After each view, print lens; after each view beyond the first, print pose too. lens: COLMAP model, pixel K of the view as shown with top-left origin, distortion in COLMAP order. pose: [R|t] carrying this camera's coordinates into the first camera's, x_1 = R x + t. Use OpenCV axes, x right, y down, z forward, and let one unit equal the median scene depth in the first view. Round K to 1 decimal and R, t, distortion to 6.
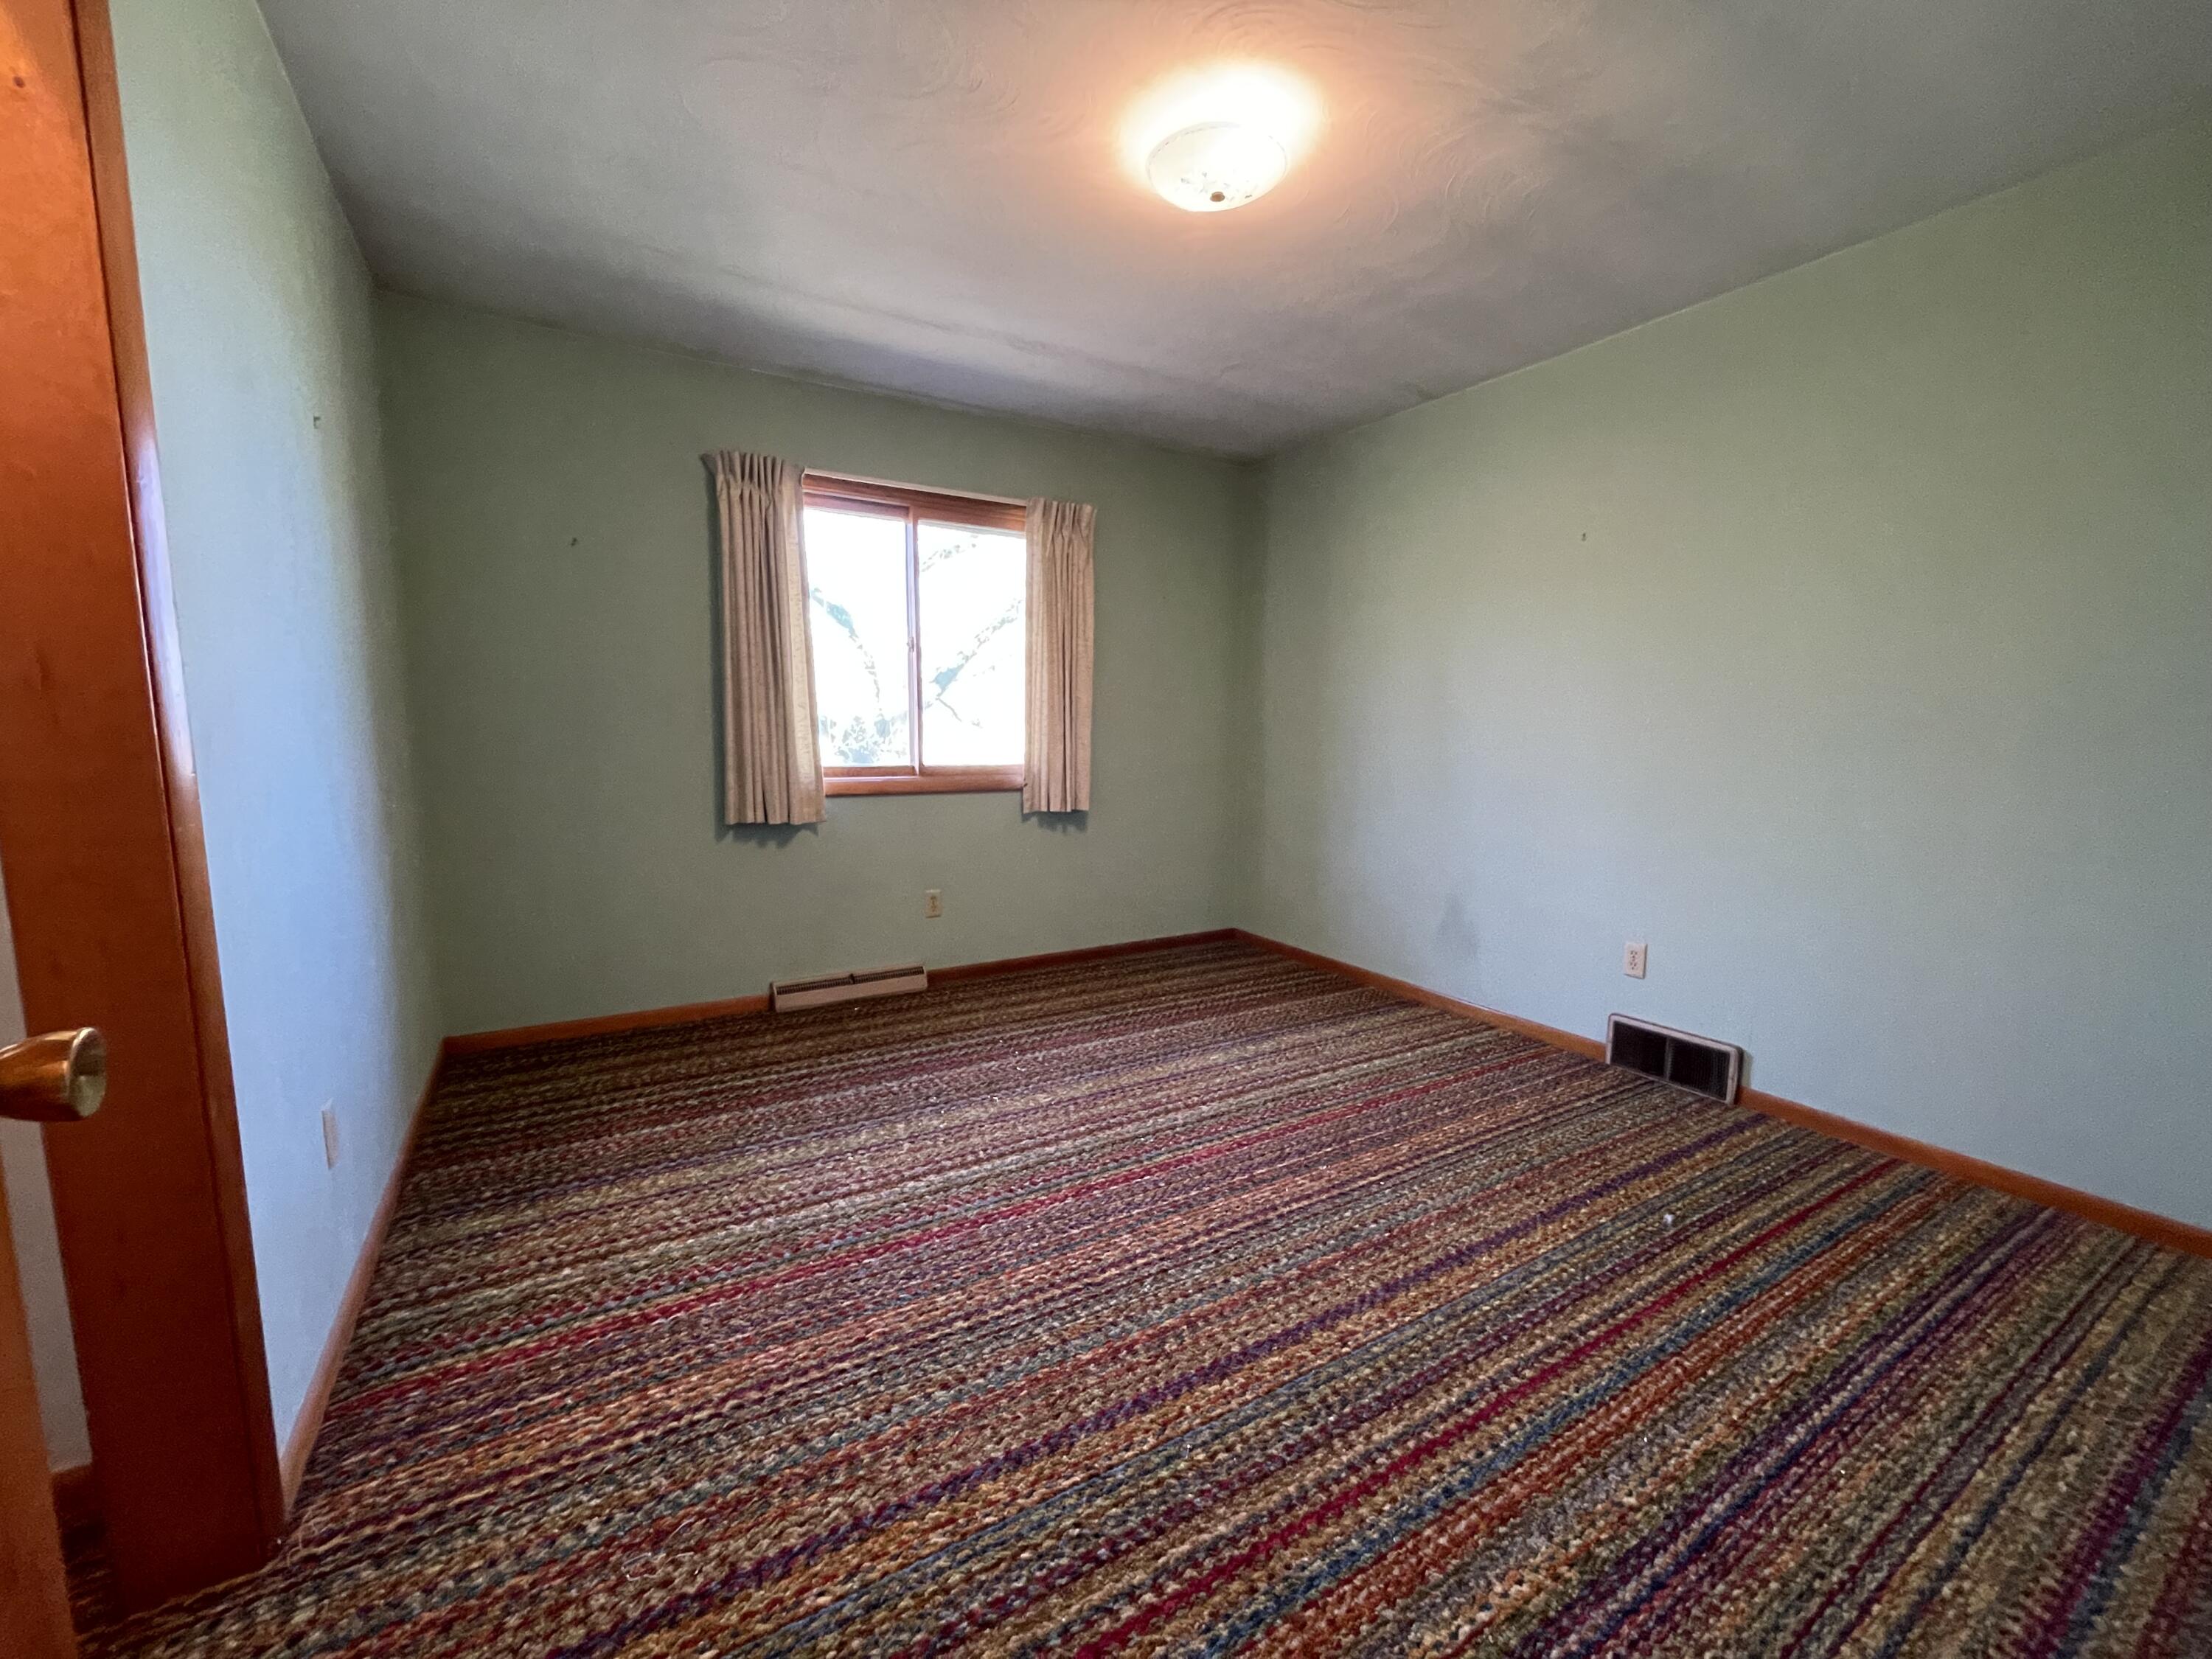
lens RADIAL K [[890.8, 0, 1101.6], [0, 890.8, 839.6], [0, 0, 1]] dist [-0.005677, 0.003986]
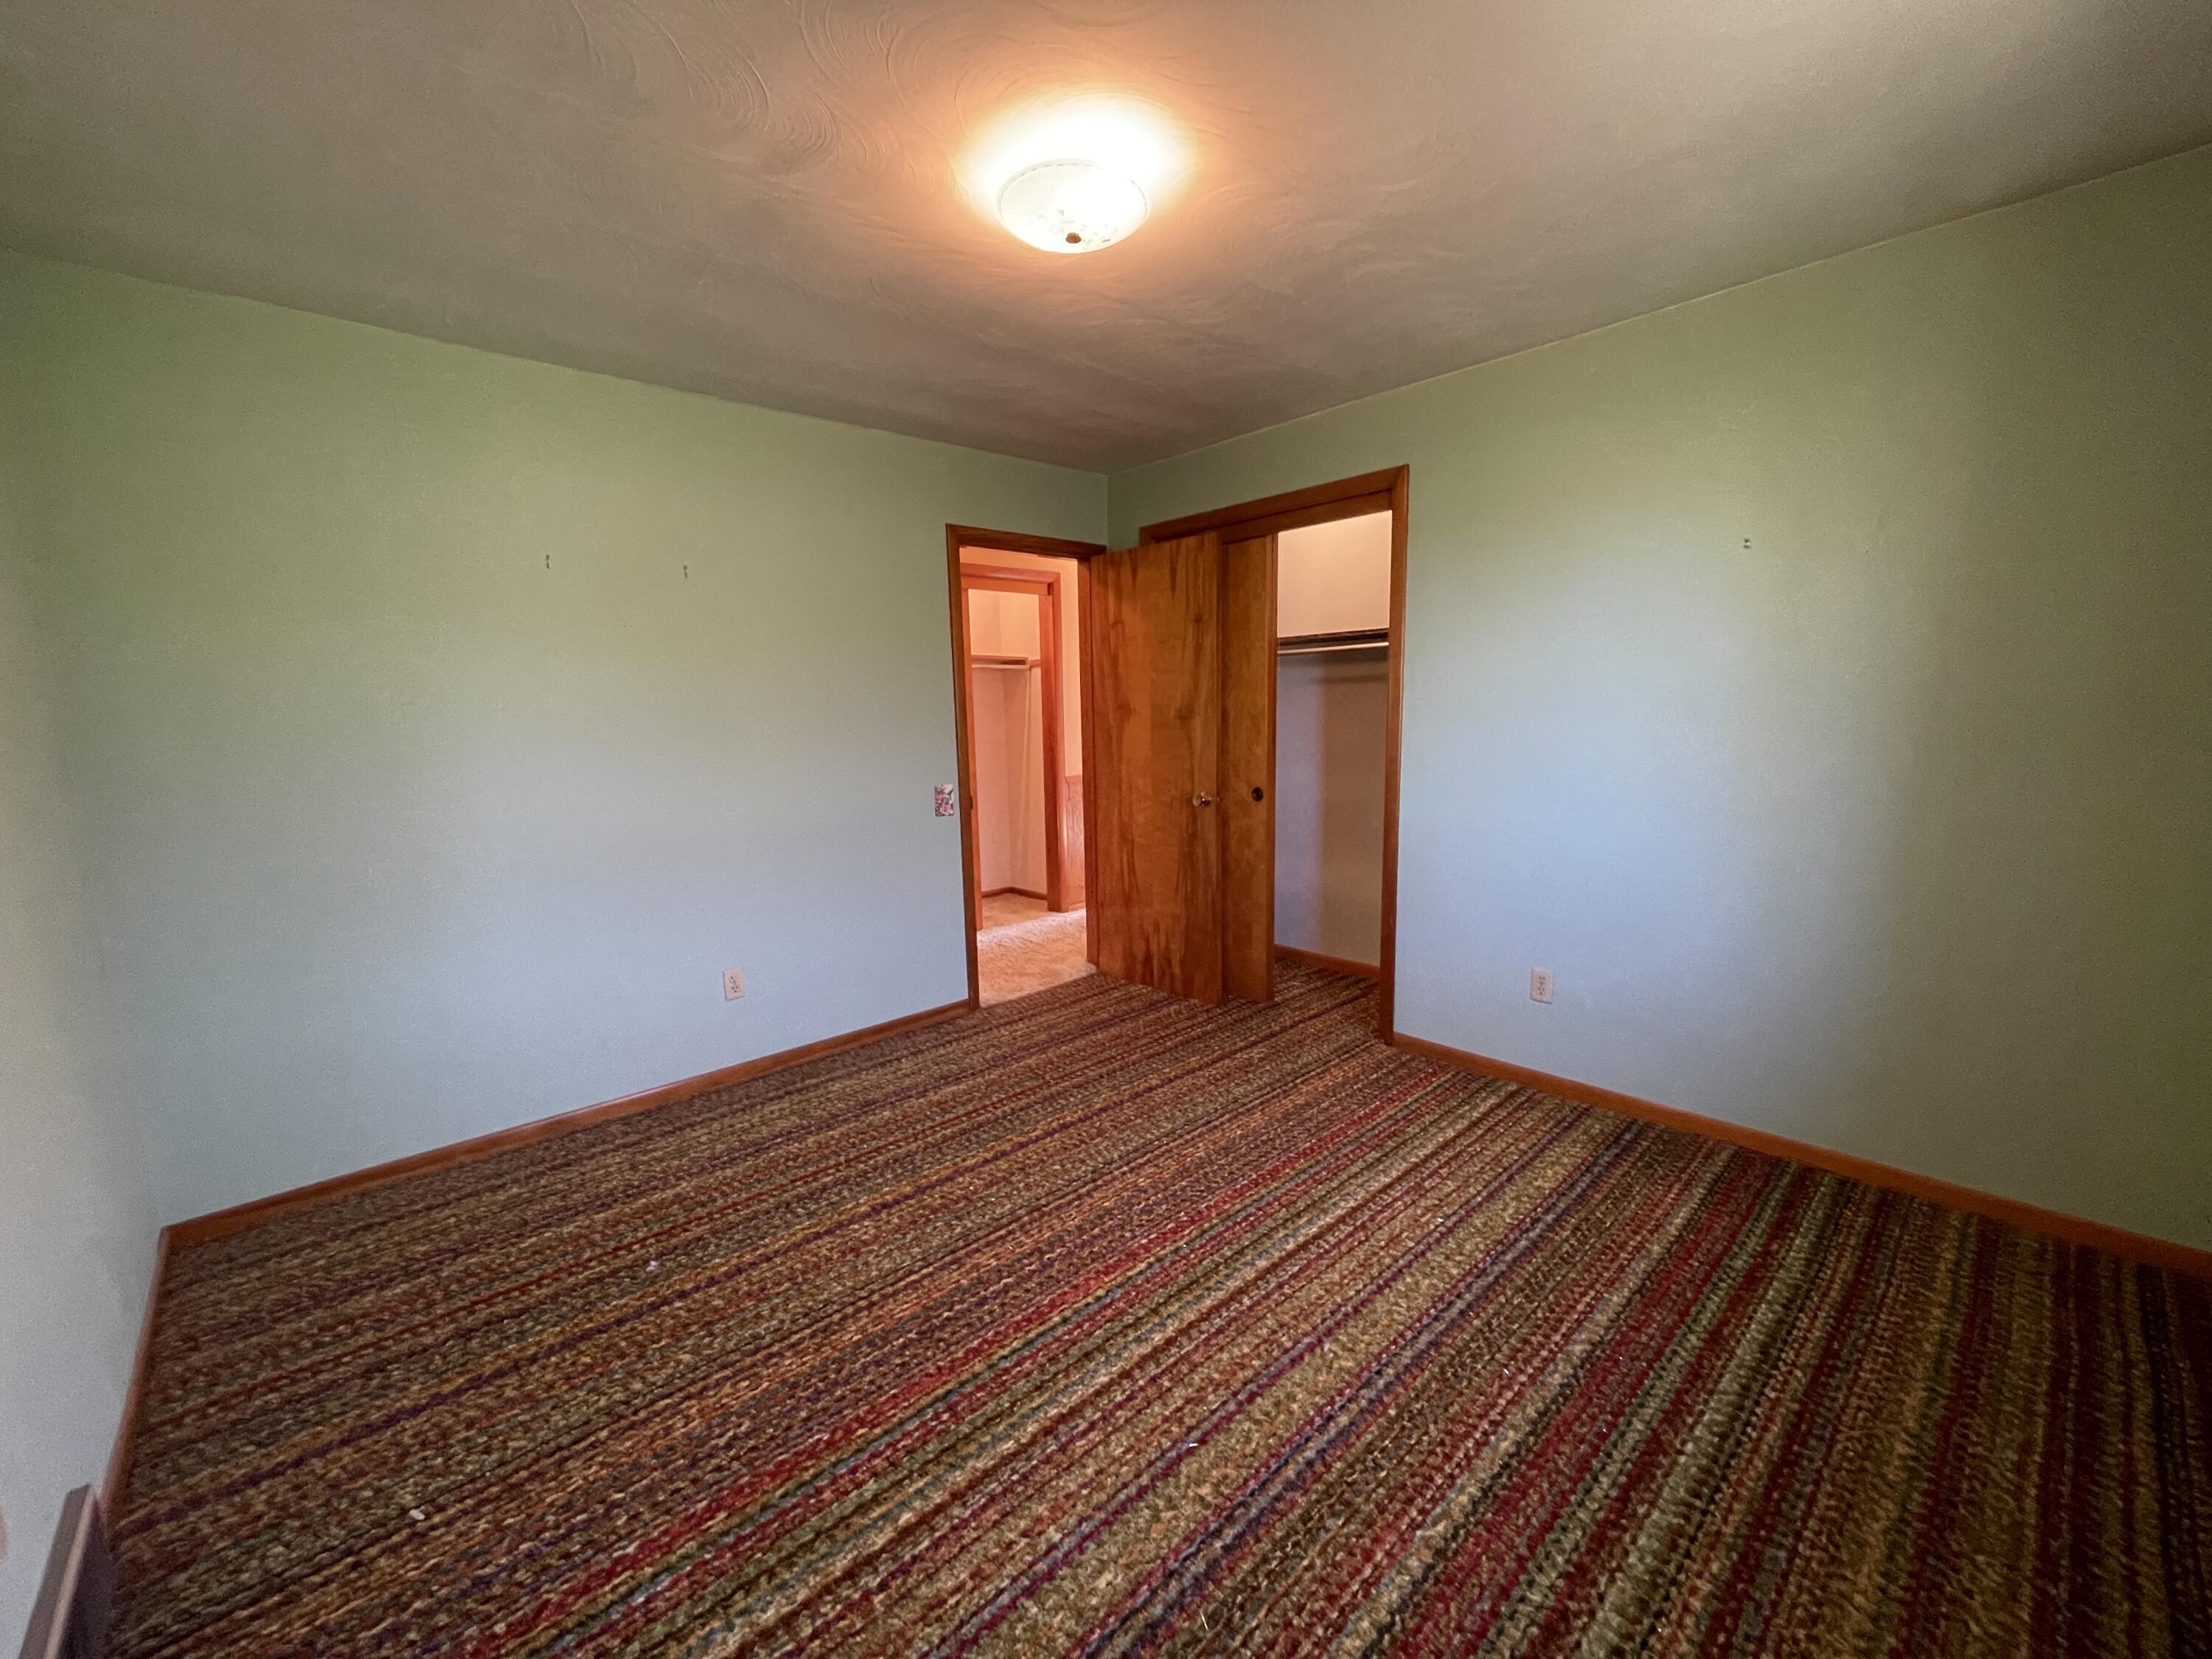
lens RADIAL K [[890.8, 0, 1101.6], [0, 890.8, 839.6], [0, 0, 1]] dist [-0.005677, 0.003986]
pose [[-0.979742, 0.042130, -0.195780, 0.282529], [-0.011277, 0.964463, 0.263976, -0.328950], [0.199944, 0.260837, -0.944451, 1.863309]]
